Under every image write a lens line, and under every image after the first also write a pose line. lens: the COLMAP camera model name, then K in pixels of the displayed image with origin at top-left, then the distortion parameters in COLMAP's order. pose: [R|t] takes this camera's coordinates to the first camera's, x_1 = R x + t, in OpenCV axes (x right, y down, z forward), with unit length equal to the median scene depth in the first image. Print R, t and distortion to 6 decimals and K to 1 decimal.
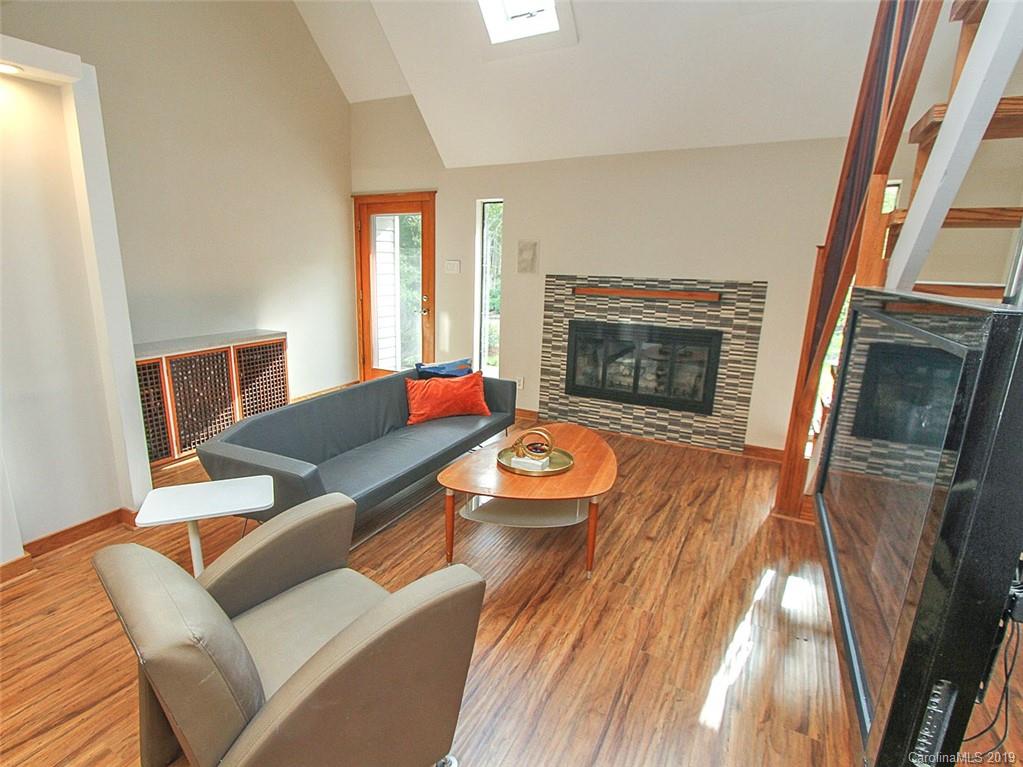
lens RADIAL K [[534.1, 0, 465.7], [0, 534.1, 390.3], [0, 0, 1]] dist [-0.025617, 0.000044]
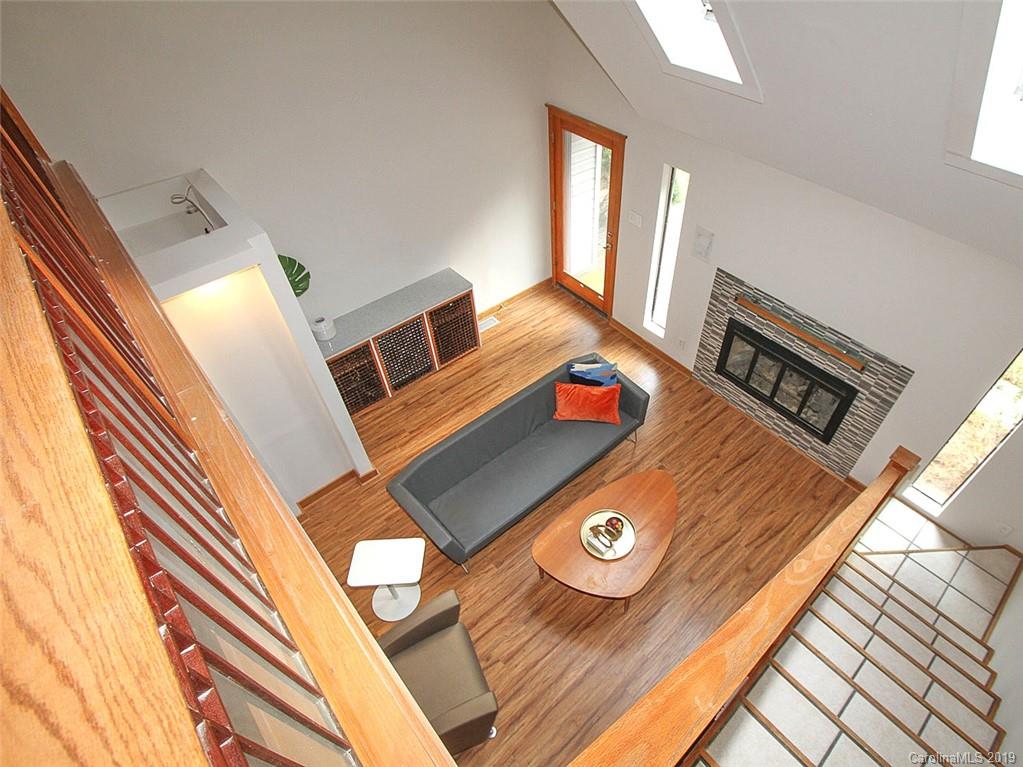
lens RADIAL K [[543.0, 0, 587.9], [0, 543.0, 387.2], [0, 0, 1]] dist [-0.001490, 0.000646]
pose [[0.961101, 0.205836, -0.184163, 0.160137], [-0.077011, 0.840053, 0.537010, -0.582696], [0.265243, -0.501939, 0.823228, 0.008162]]
